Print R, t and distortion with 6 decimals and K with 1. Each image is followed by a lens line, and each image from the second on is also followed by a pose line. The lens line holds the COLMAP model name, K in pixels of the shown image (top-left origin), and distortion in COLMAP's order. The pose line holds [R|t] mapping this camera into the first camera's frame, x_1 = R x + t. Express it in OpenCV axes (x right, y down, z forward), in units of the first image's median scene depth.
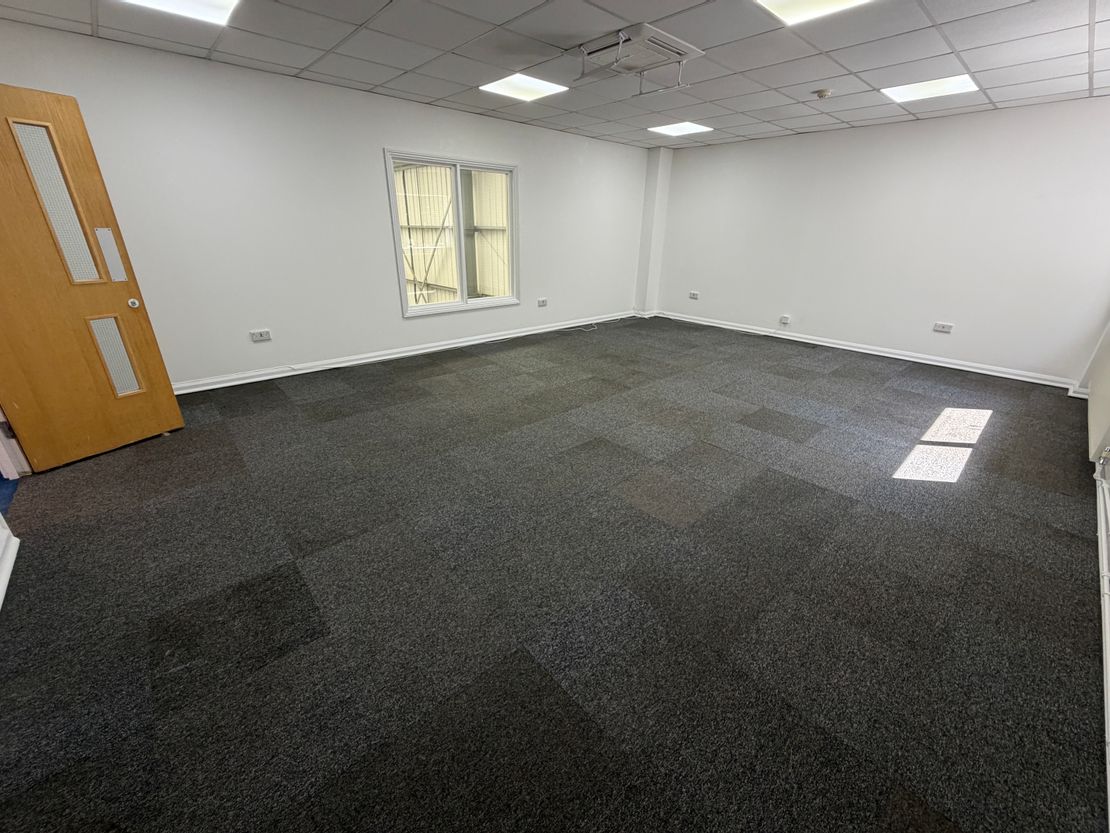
lens RADIAL K [[445.3, 0, 555.0], [0, 445.3, 416.5], [0, 0, 1]] dist [0.001606, 0.000477]
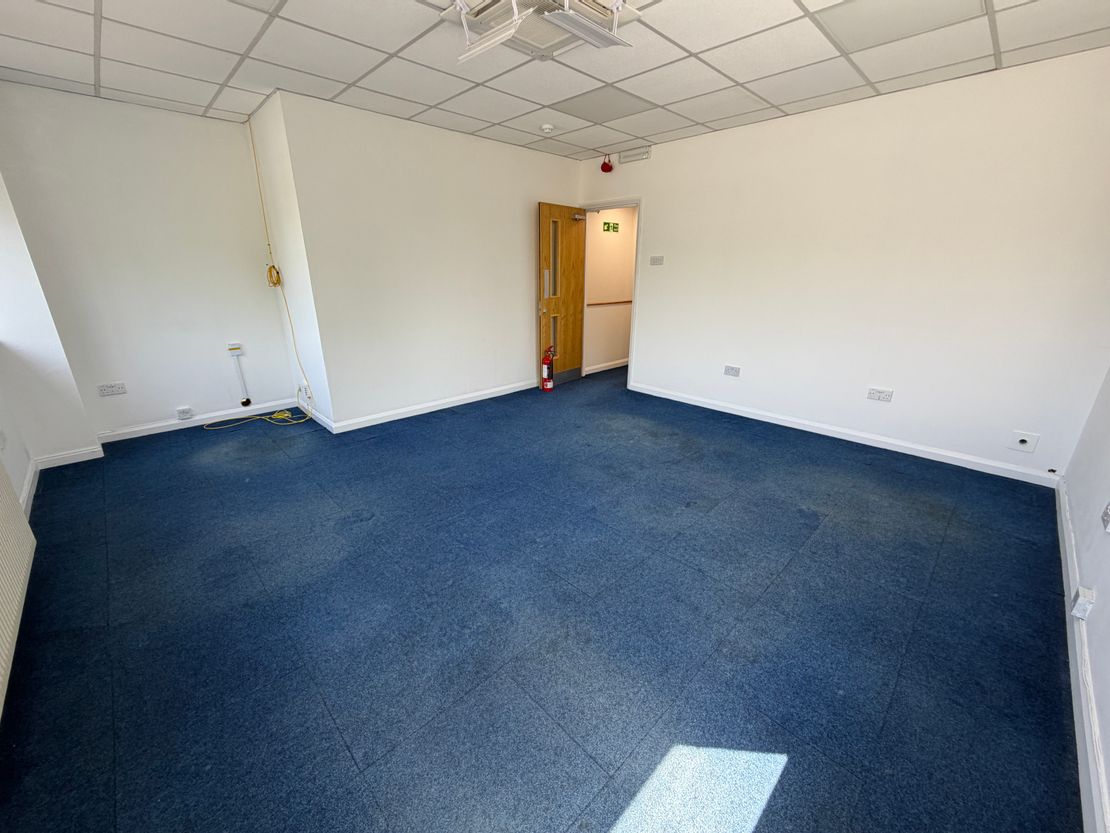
lens RADIAL K [[433.1, 0, 555.0], [0, 433.1, 416.5], [0, 0, 1]] dist [-0.000820, -0.000064]
pose [[0.998820, -0.028191, 0.039556, 0.762943], [0.030584, 0.997653, -0.061260, -0.244569], [-0.037737, 0.062397, 0.997338, 0.632034]]
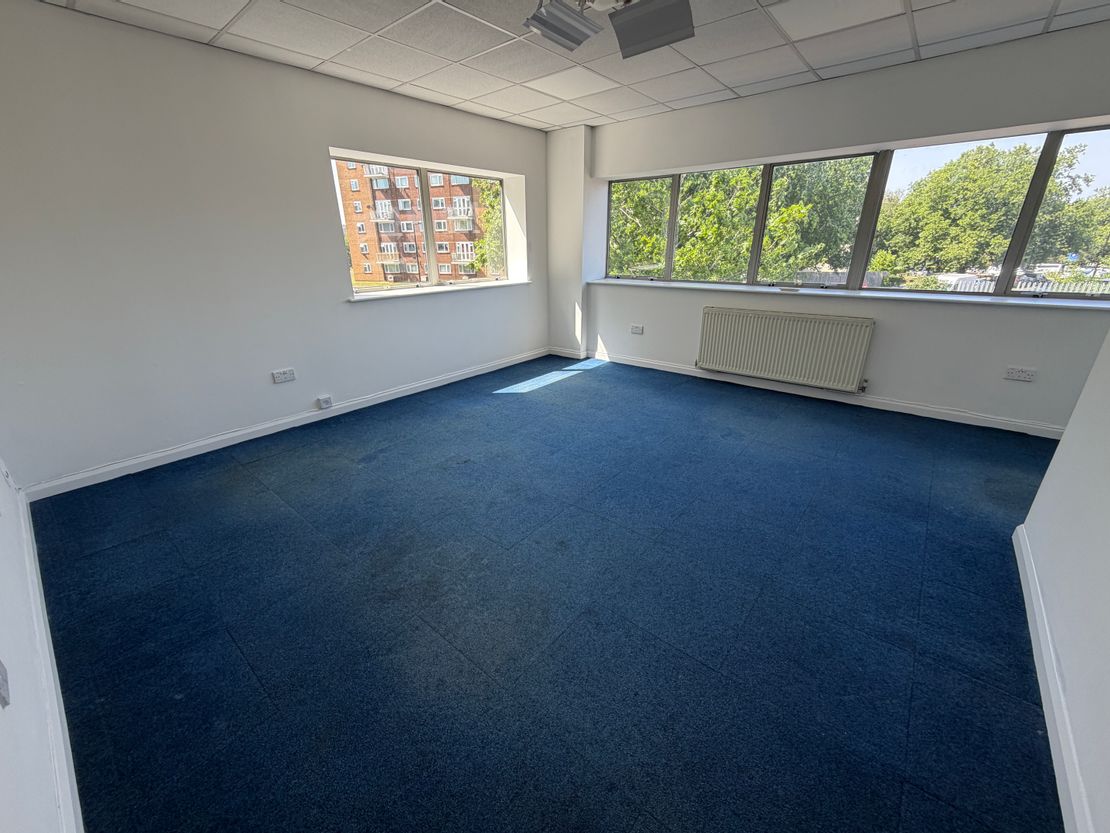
lens RADIAL K [[445.3, 0, 555.0], [0, 445.3, 416.5], [0, 0, 1]] dist [0.001606, 0.000477]
pose [[-0.989637, 0.048787, -0.135053, 0.936378], [-0.058126, 0.723910, 0.687441, -0.721374], [0.131305, 0.688167, -0.713572, 1.790113]]
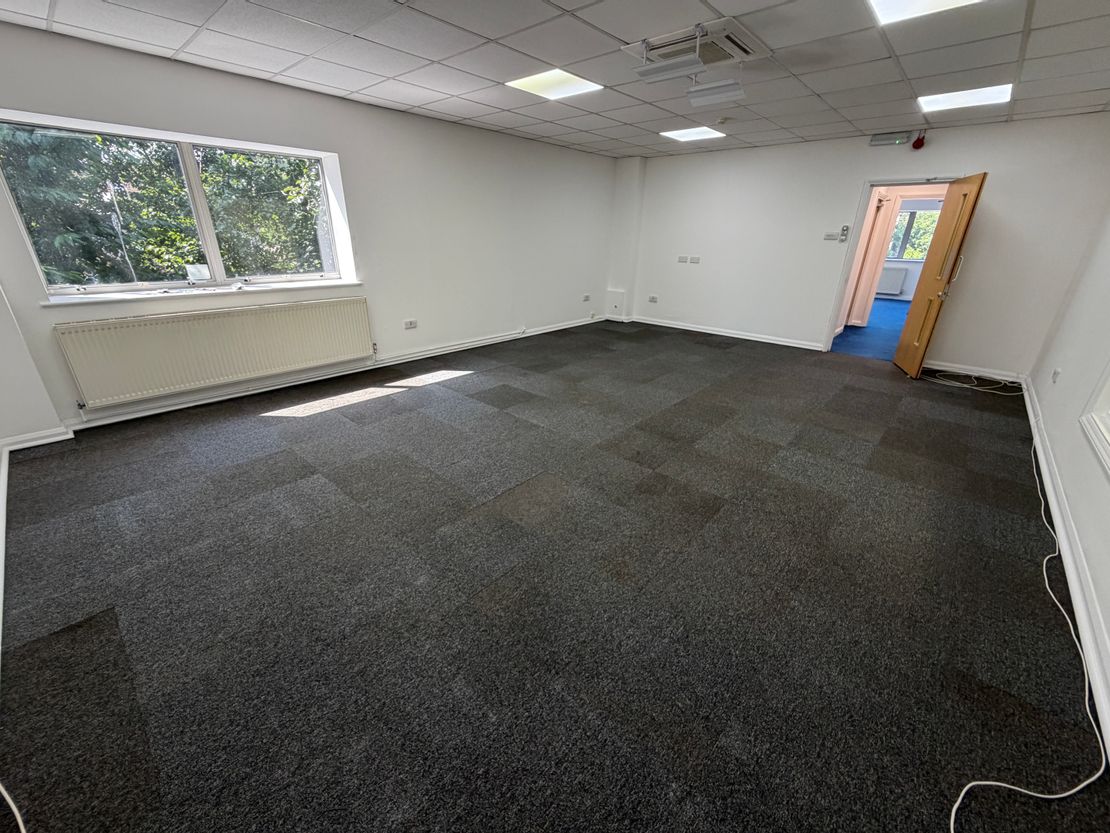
lens RADIAL K [[445.3, 0, 555.0], [0, 445.3, 416.5], [0, 0, 1]] dist [0.001606, 0.000477]
pose [[-0.994376, 0.007307, -0.105654, 0.433764], [-0.069995, 0.703327, 0.707412, -0.701991], [0.079479, 0.710829, -0.698860, 1.652022]]
